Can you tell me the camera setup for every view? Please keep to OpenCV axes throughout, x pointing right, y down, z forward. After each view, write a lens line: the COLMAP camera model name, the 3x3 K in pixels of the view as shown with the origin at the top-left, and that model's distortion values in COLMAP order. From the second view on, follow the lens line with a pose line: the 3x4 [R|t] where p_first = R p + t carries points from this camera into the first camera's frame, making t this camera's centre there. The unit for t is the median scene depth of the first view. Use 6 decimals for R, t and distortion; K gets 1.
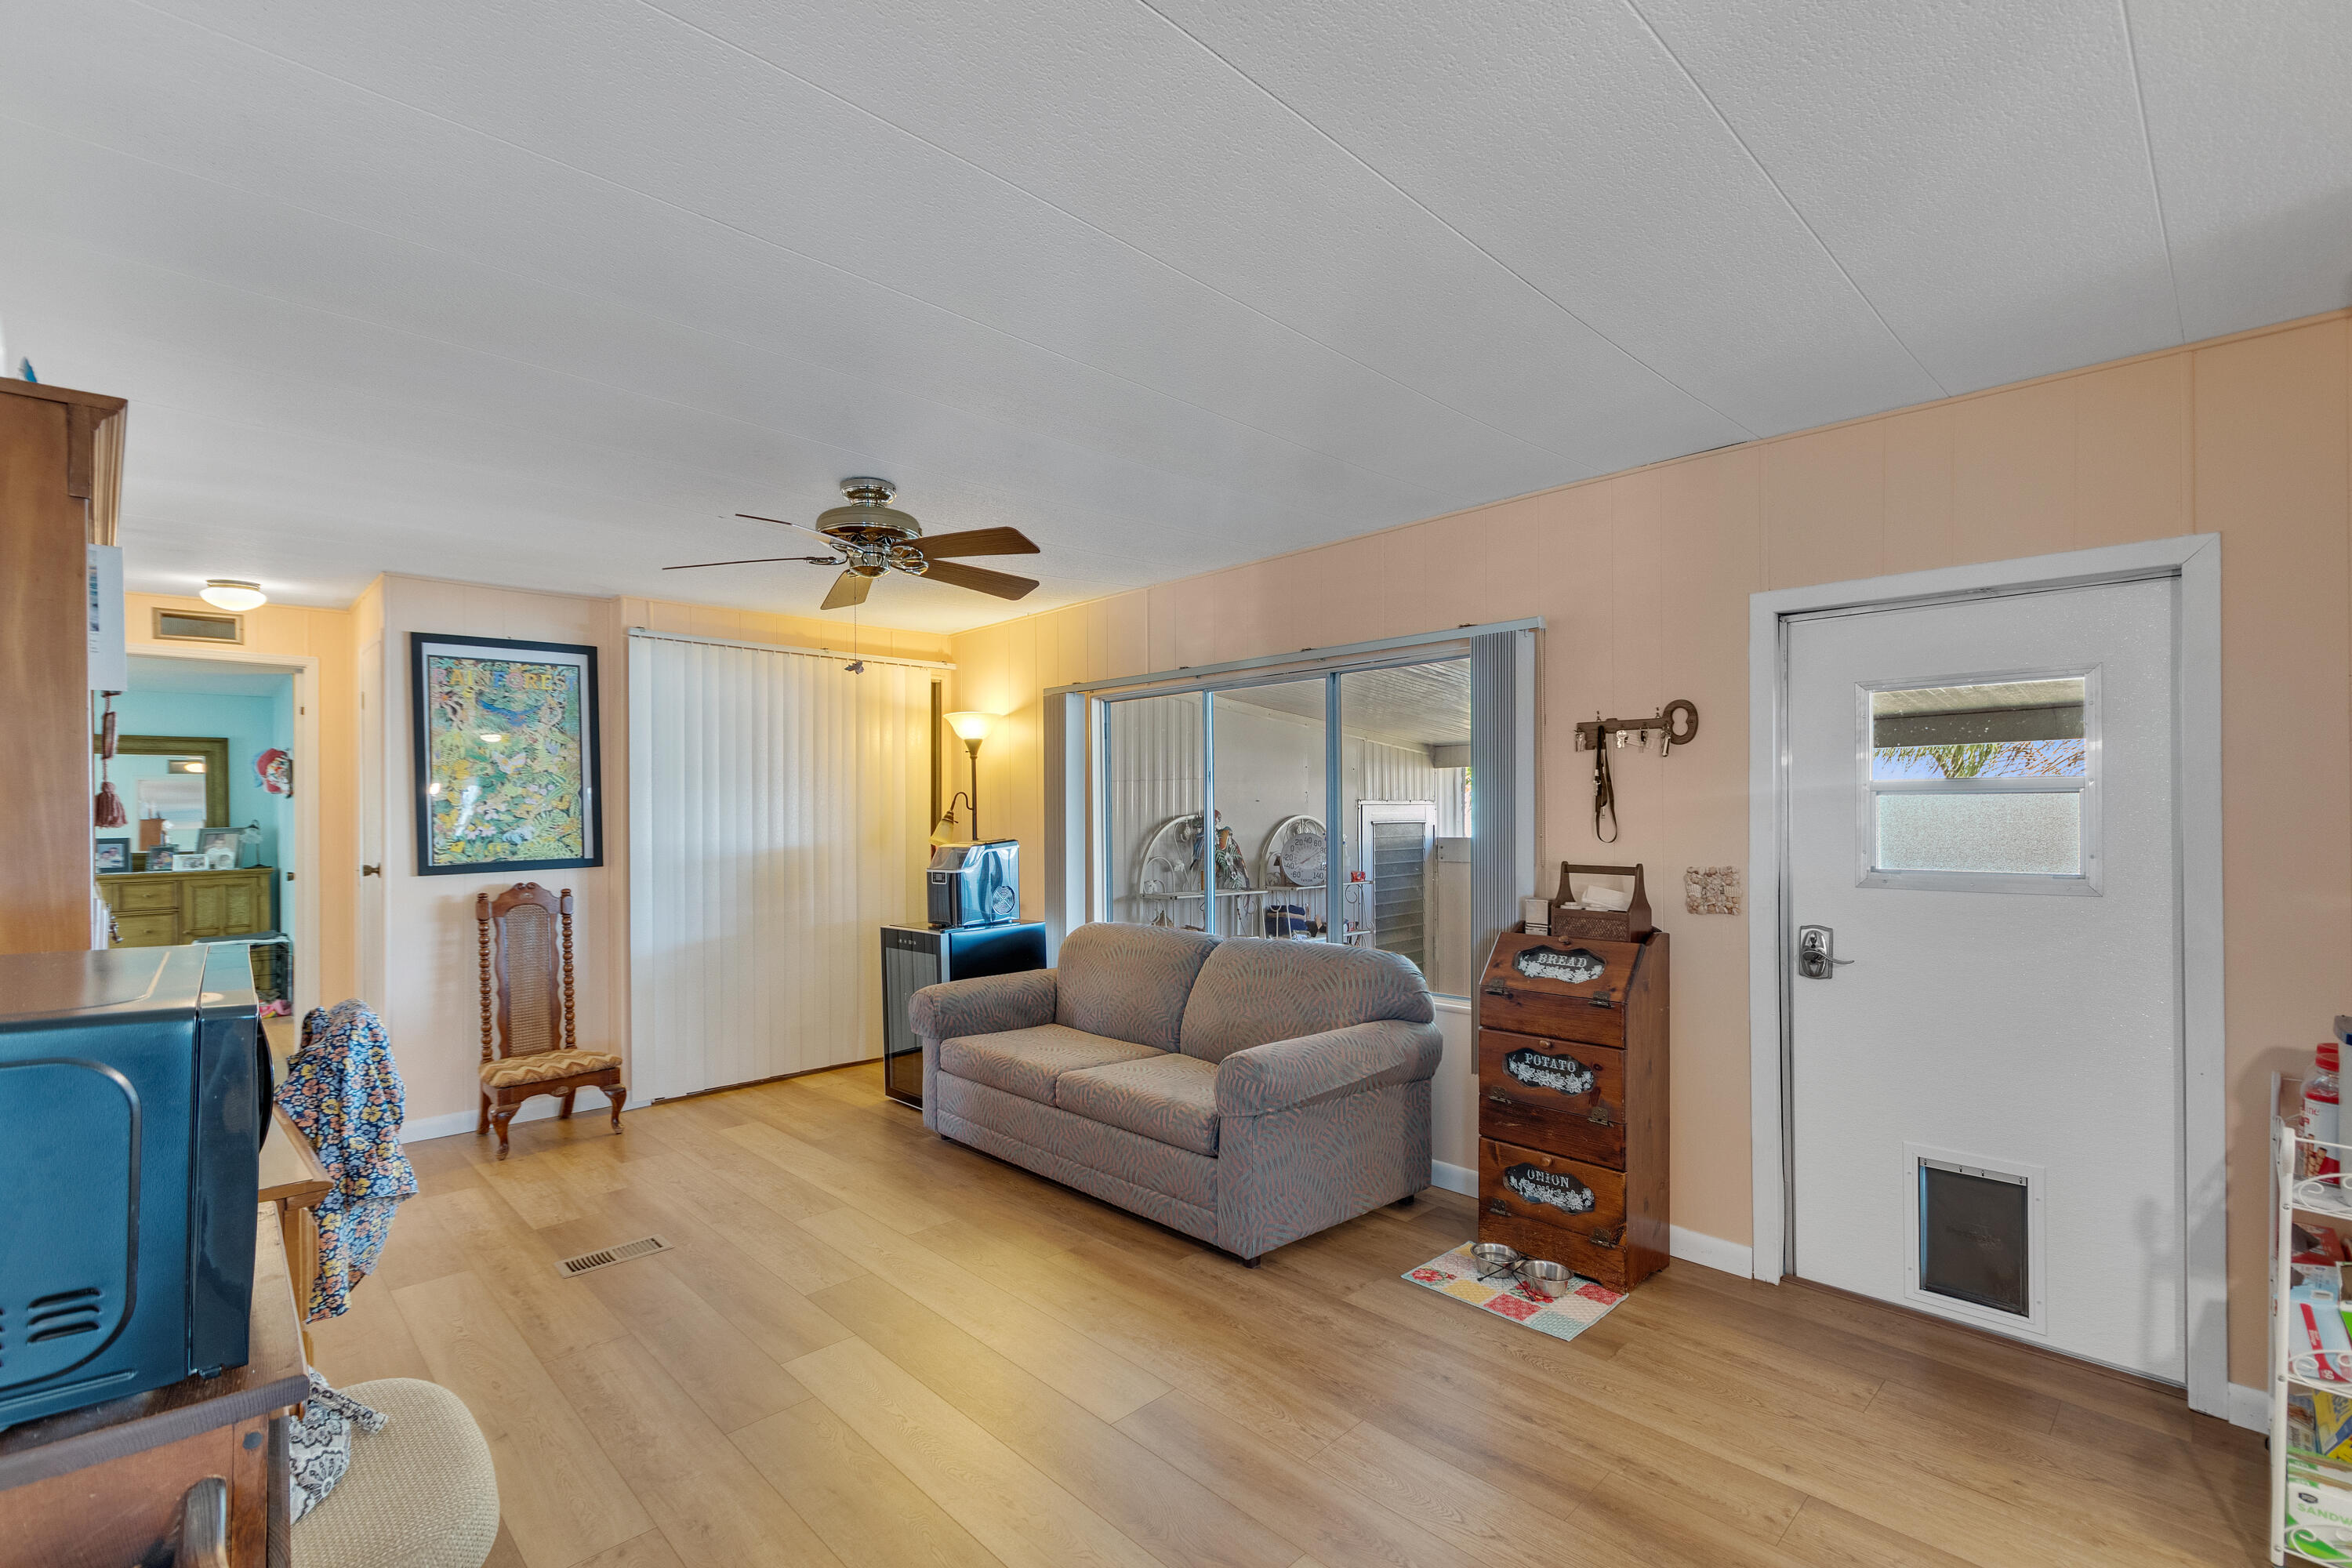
lens RADIAL K [[1039.8, 0, 1157.4], [0, 1039.8, 812.9], [0, 0, 1]] dist [0.001218, 0.000638]
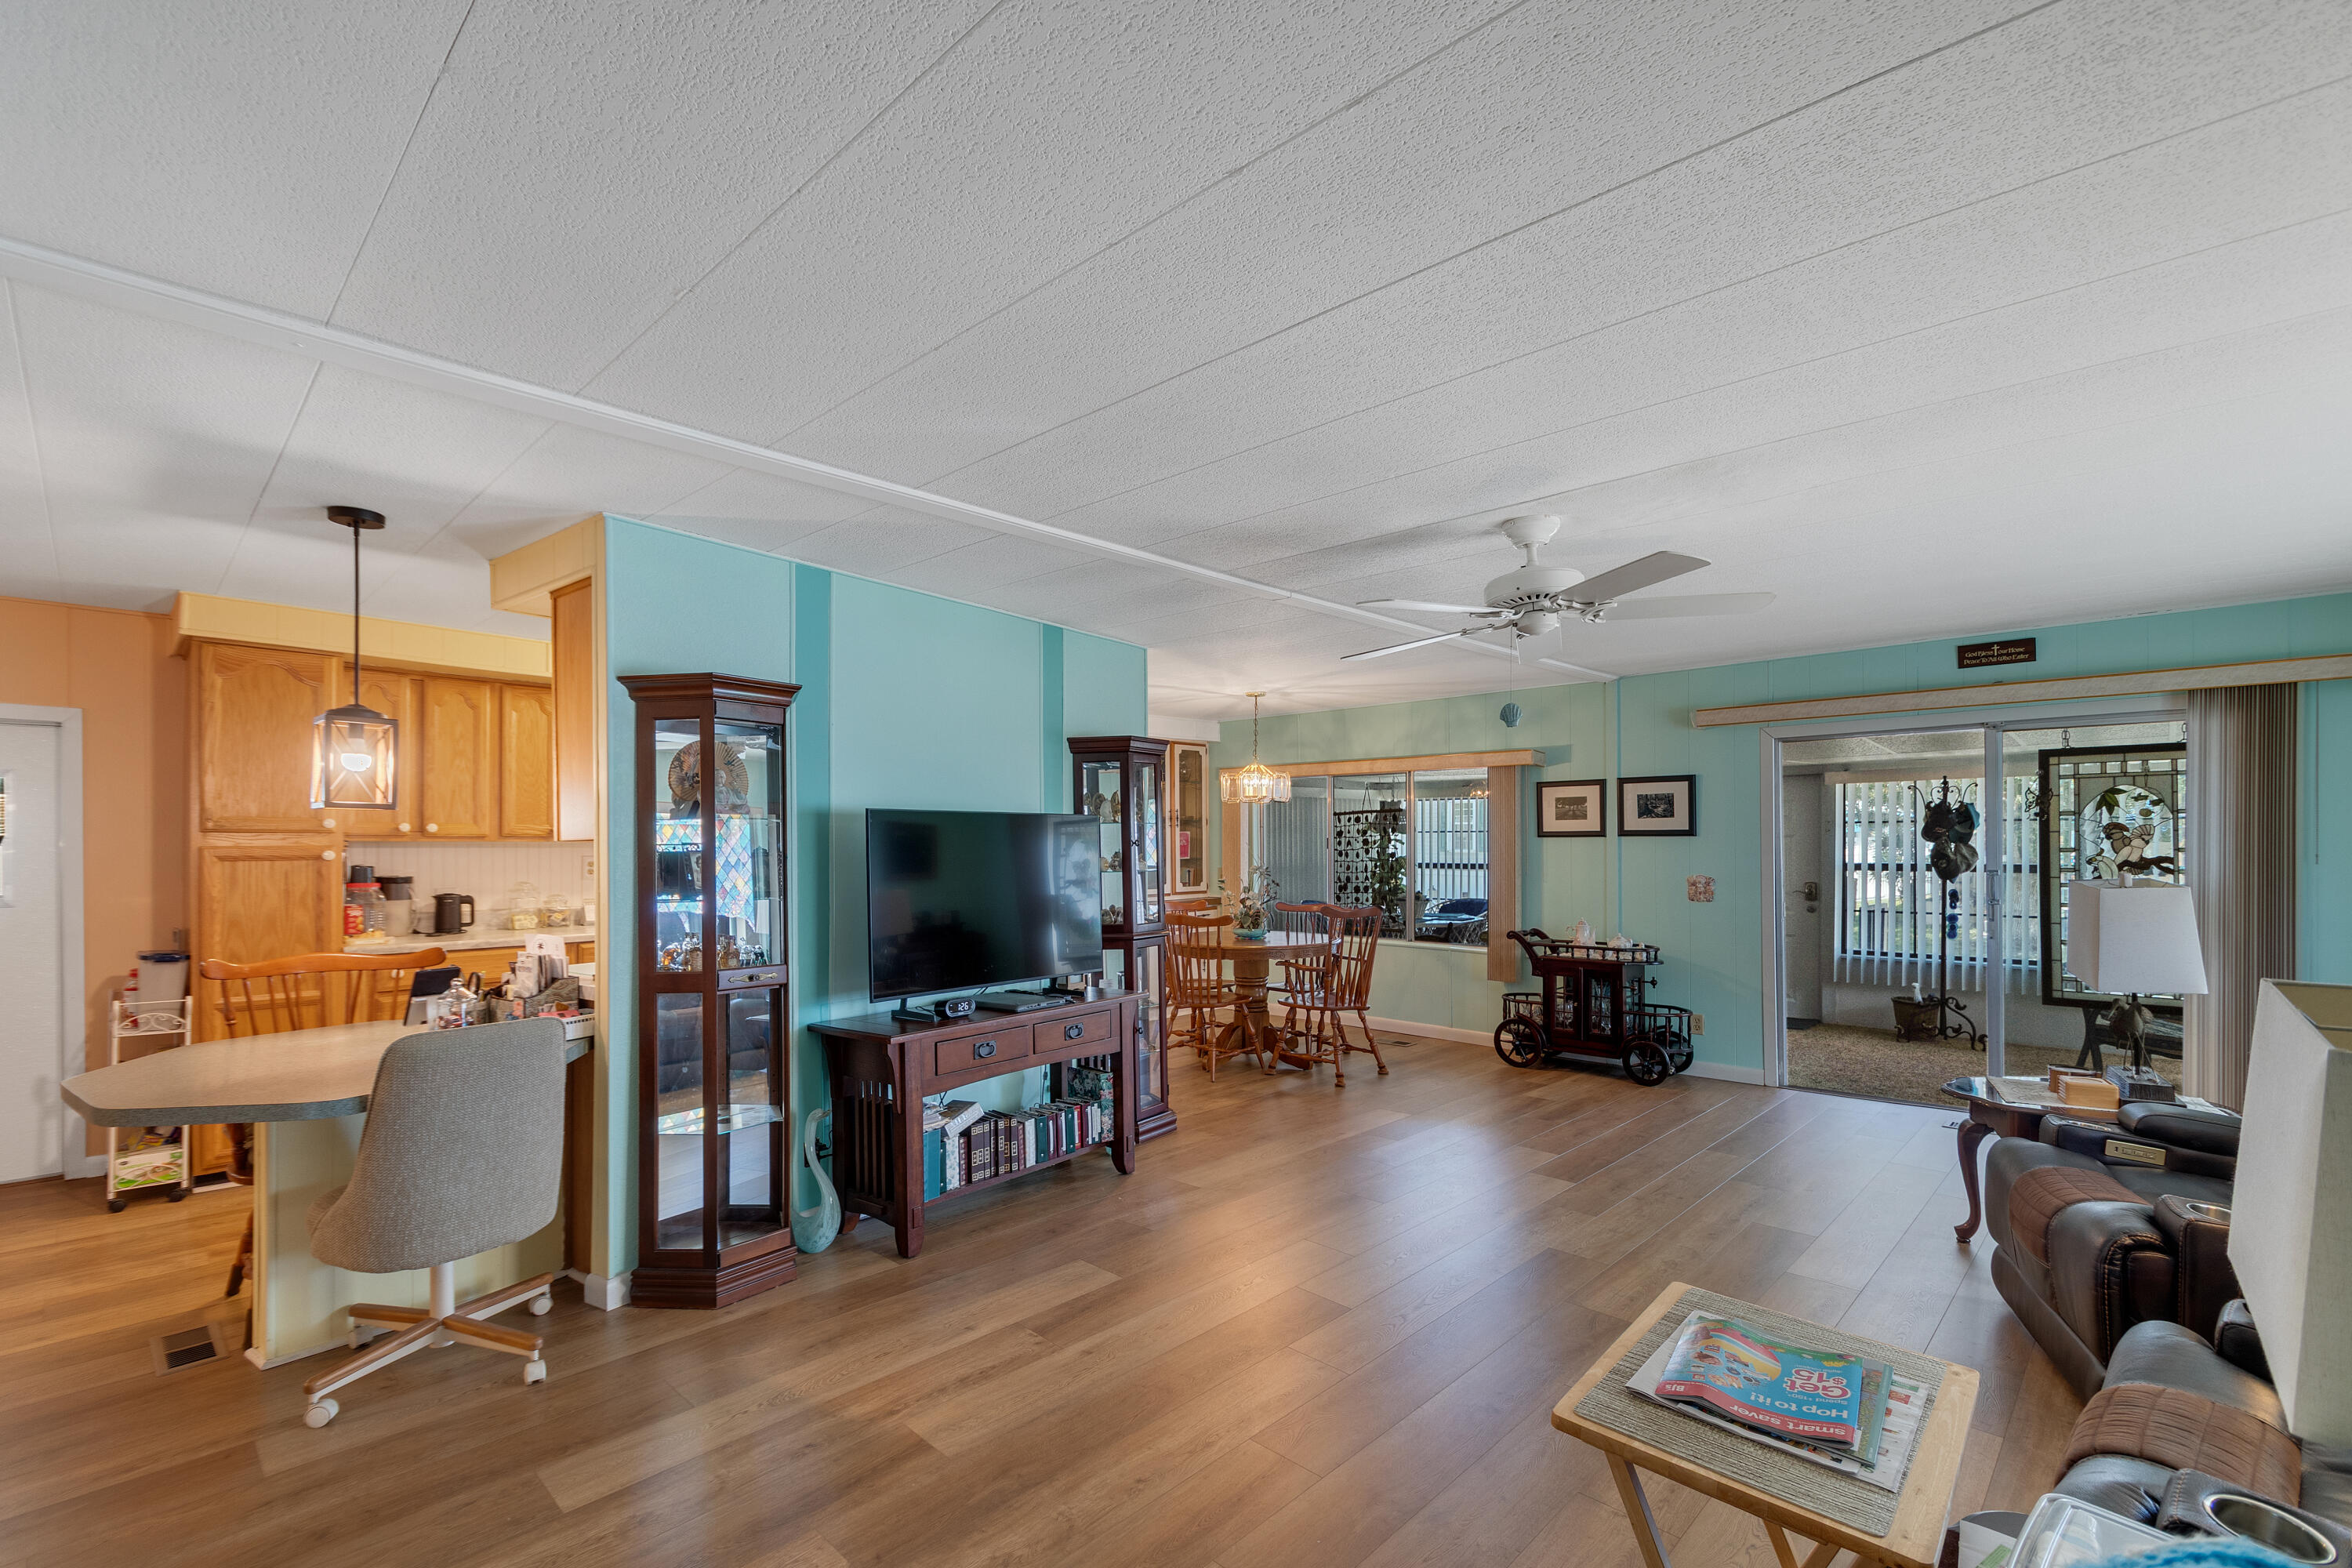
lens RADIAL K [[1038.2, 0, 1144.1], [0, 1038.2, 841.3], [0, 0, 1]] dist [0.002128, 0.000354]
pose [[-0.033144, 0.002084, 0.999448, -0.463546], [0.003443, 0.999992, -0.001971, -0.009419], [-0.999445, 0.003376, -0.033151, -0.429526]]
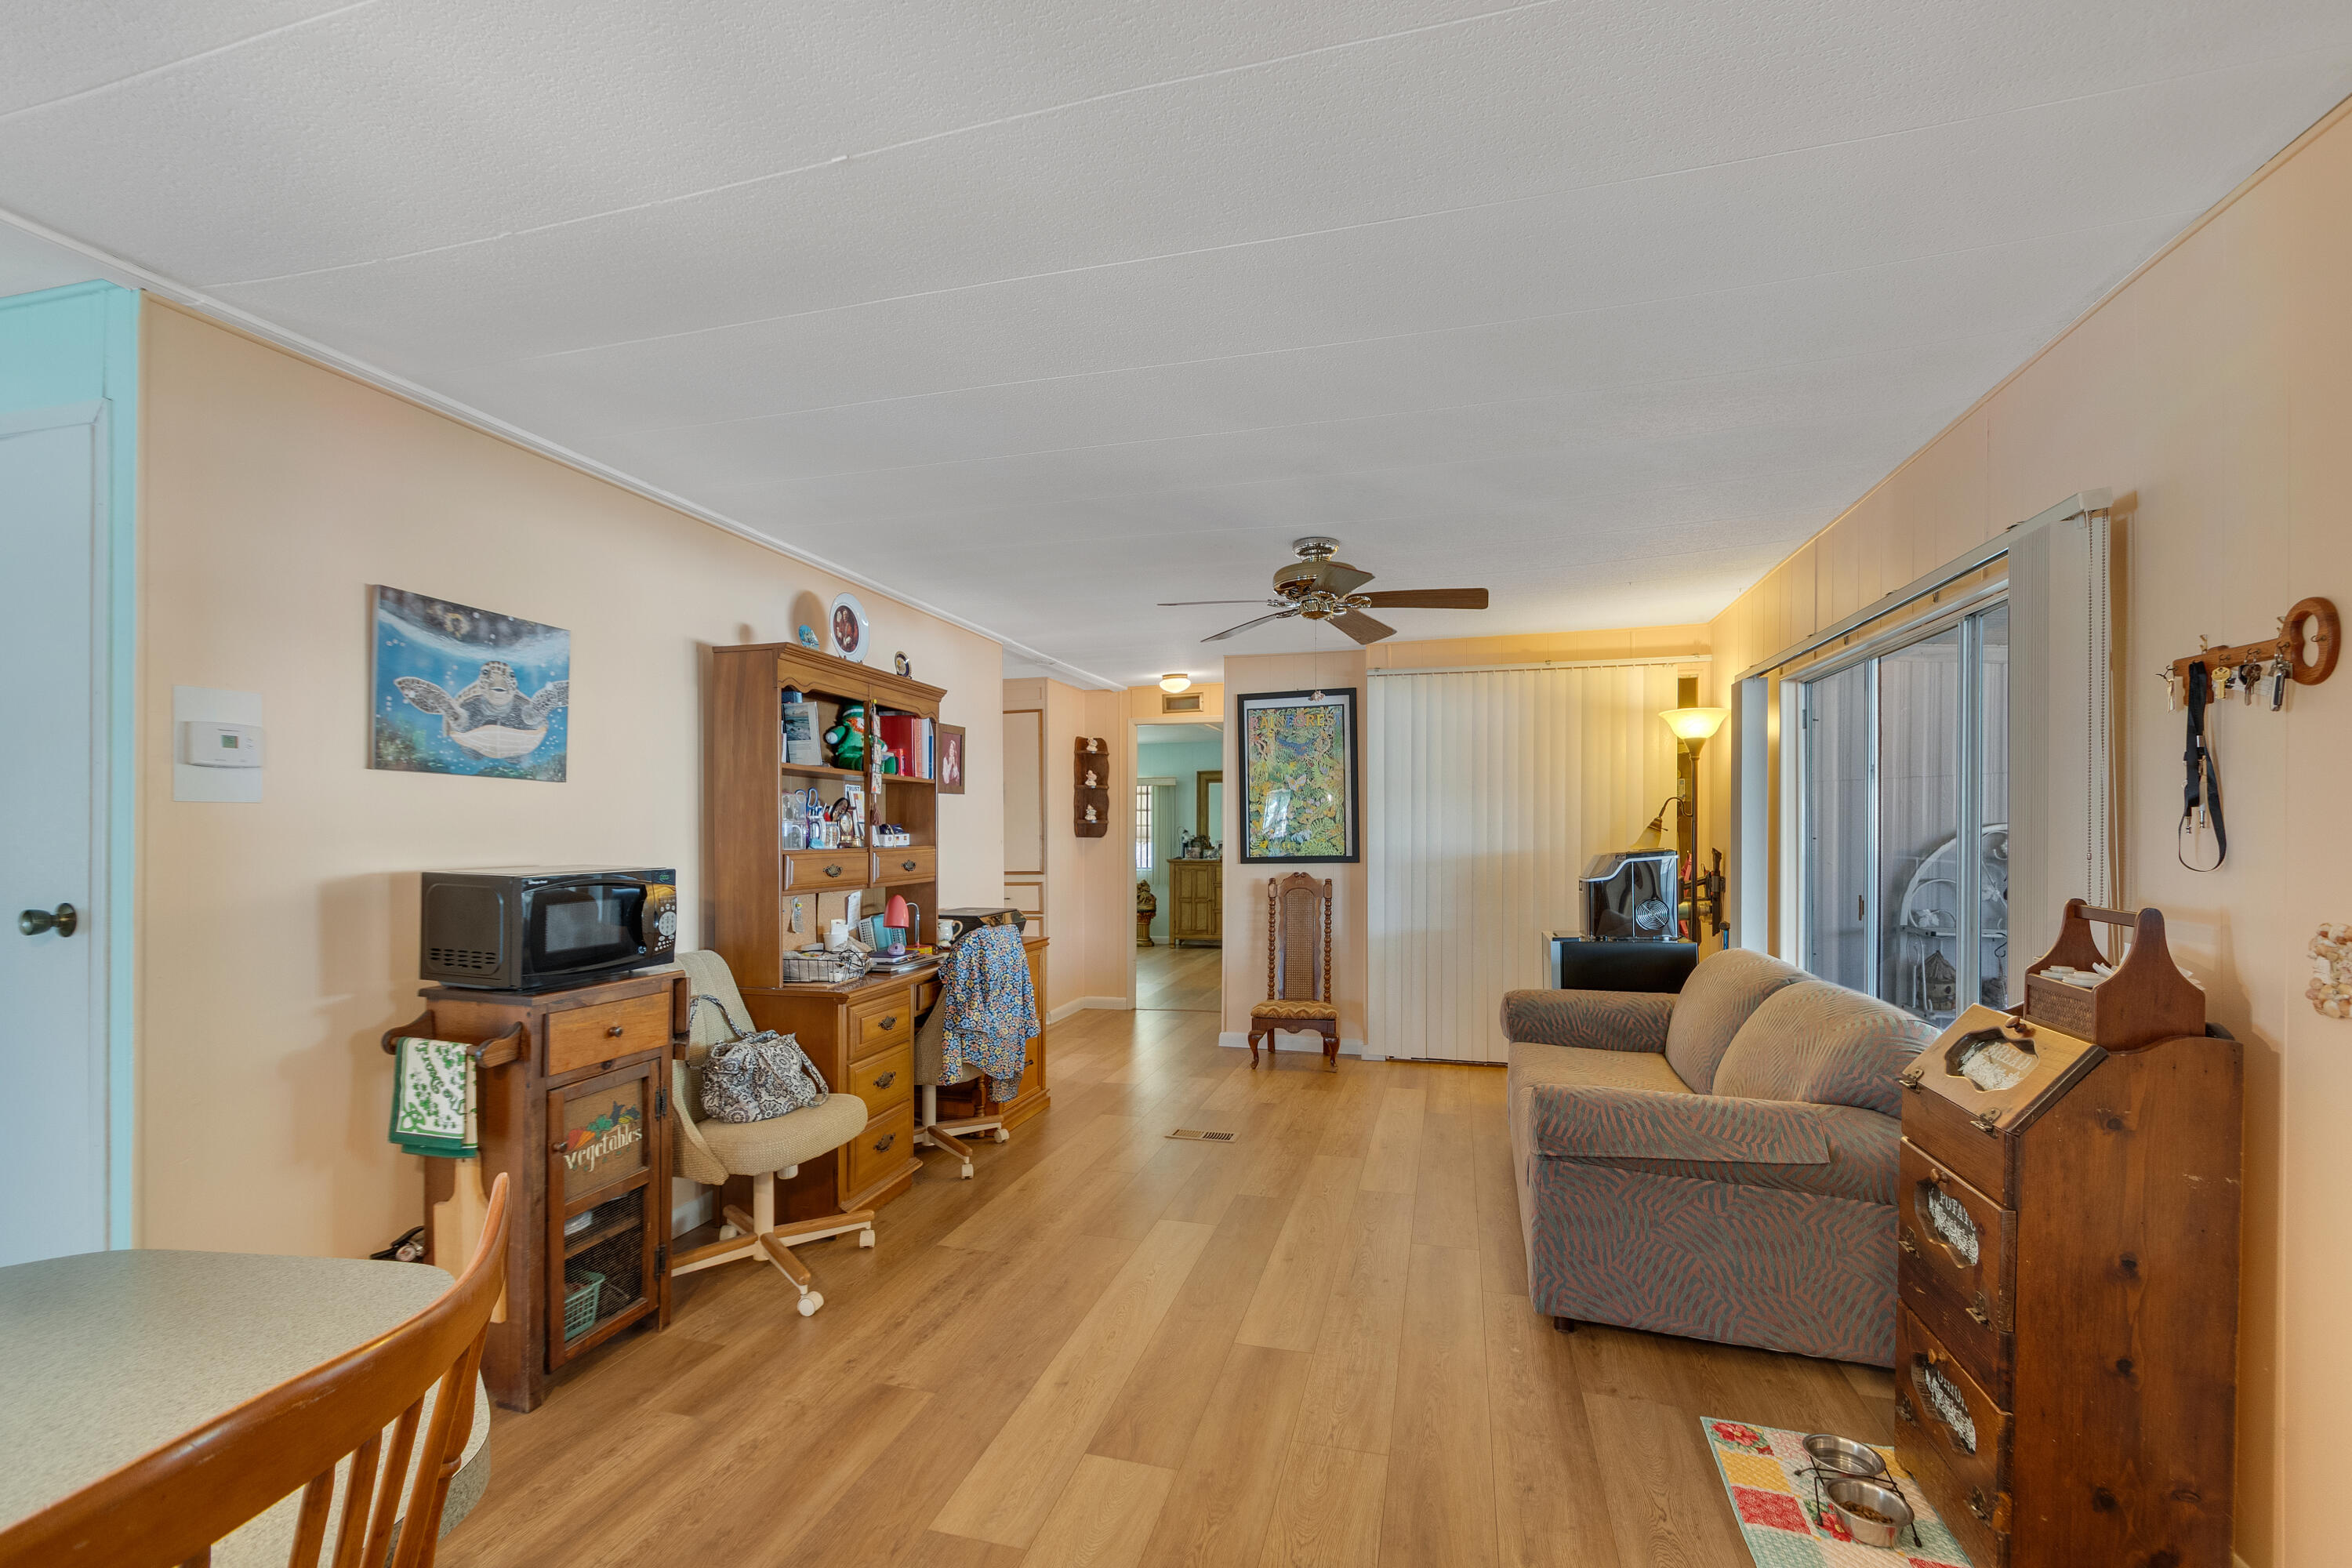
lens RADIAL K [[1038.2, 0, 1144.1], [0, 1038.2, 841.3], [0, 0, 1]] dist [0.002128, 0.000354]
pose [[0.495565, 0.017774, -0.868389, 0.447434], [-0.001014, 0.999802, 0.019885, 0.000845], [0.868570, -0.008973, 0.495484, 0.165726]]
